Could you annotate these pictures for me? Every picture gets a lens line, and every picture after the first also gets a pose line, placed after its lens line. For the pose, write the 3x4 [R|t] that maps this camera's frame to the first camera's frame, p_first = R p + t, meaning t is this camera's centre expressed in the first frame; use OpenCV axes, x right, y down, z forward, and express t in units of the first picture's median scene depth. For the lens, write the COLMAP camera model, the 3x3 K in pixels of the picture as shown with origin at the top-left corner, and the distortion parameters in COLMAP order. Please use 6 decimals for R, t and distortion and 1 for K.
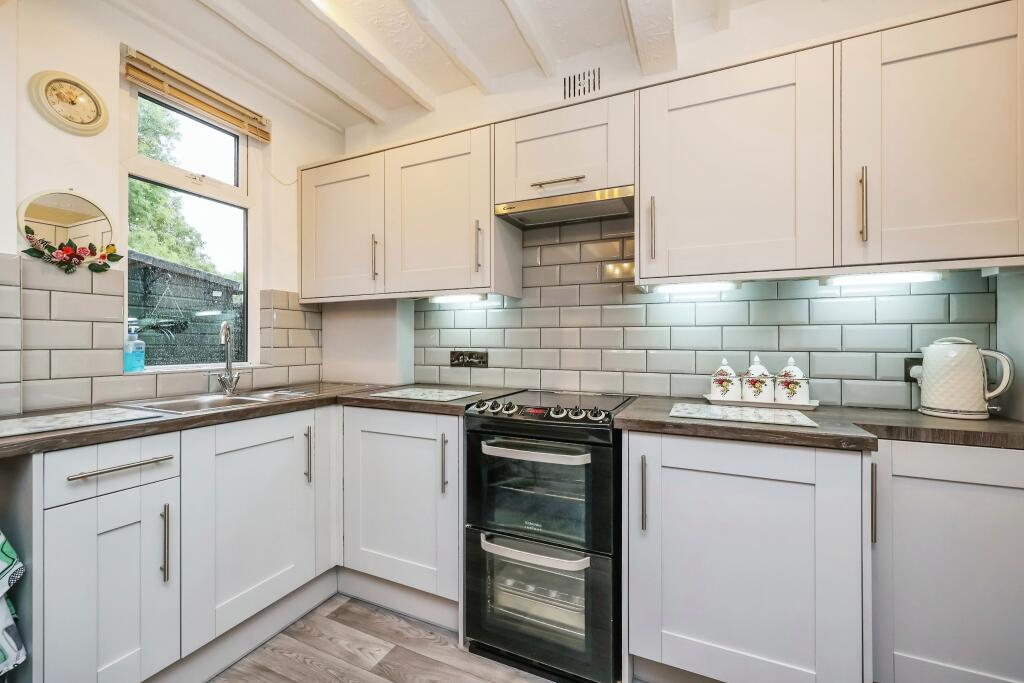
lens RADIAL K [[414.5, 0, 512.0], [0, 414.5, 341.5], [0, 0, 1]] dist [0.000545, -0.000236]
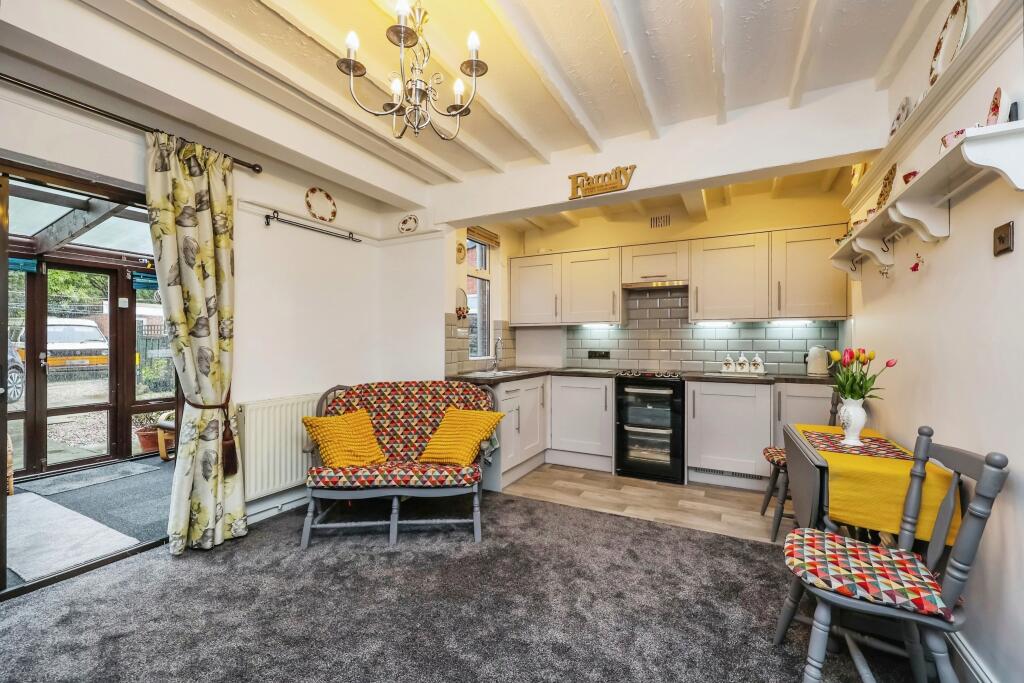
lens RADIAL K [[414.5, 0, 512.0], [0, 414.5, 341.5], [0, 0, 1]] dist [0.000545, -0.000236]
pose [[0.997769, 0.002145, -0.066732, -0.533325], [-0.002539, 0.999980, -0.005815, -0.012408], [0.066718, 0.005972, 0.997754, -1.380262]]
